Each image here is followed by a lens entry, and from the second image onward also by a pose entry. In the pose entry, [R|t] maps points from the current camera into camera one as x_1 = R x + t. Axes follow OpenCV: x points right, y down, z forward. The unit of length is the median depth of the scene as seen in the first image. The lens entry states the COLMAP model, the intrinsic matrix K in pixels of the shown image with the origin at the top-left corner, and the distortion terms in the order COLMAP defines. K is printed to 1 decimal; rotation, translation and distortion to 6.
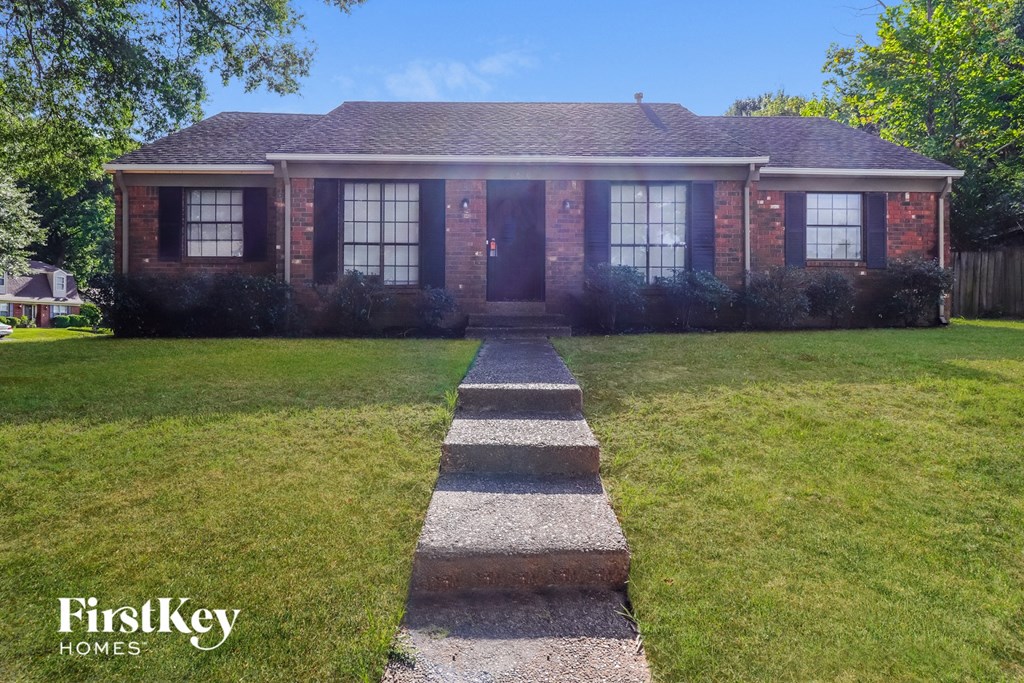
lens RADIAL K [[532.6, 0, 512.7], [0, 532.6, 317.2], [0, 0, 1]] dist [-0.019536, 0.061045]
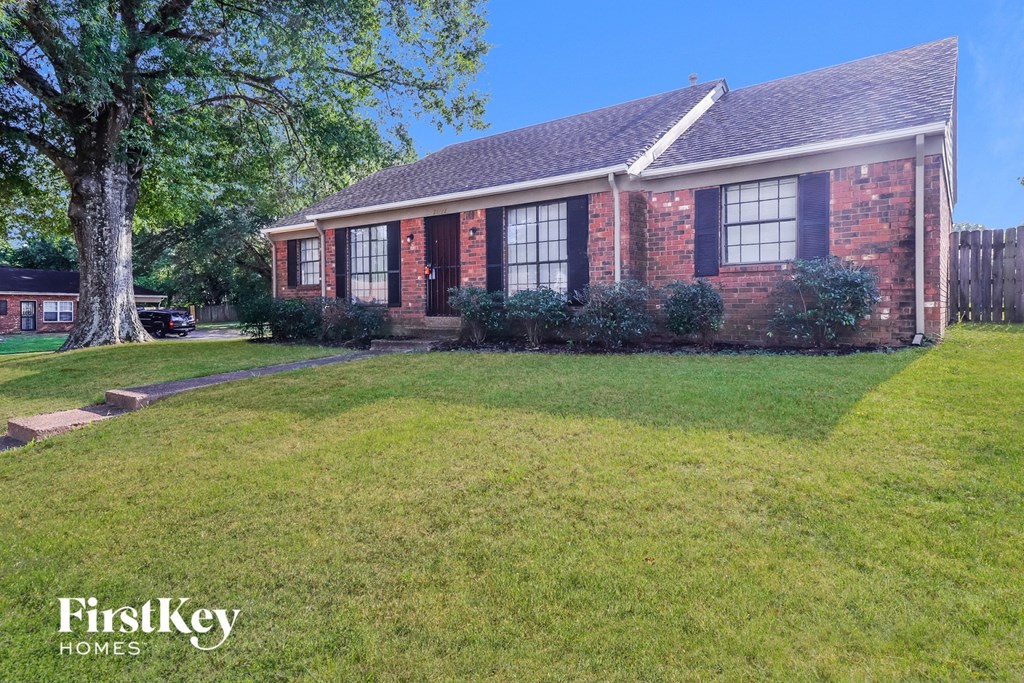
lens RADIAL K [[601.8, 0, 512.0], [0, 601.8, 341.5], [0, 0, 1]] dist [0.121577, -0.000231]
pose [[0.792350, 0.019740, -0.609747, 0.917864], [-0.012900, 0.999795, 0.015604, 0.004205], [0.609930, -0.004498, 0.792443, 0.012117]]
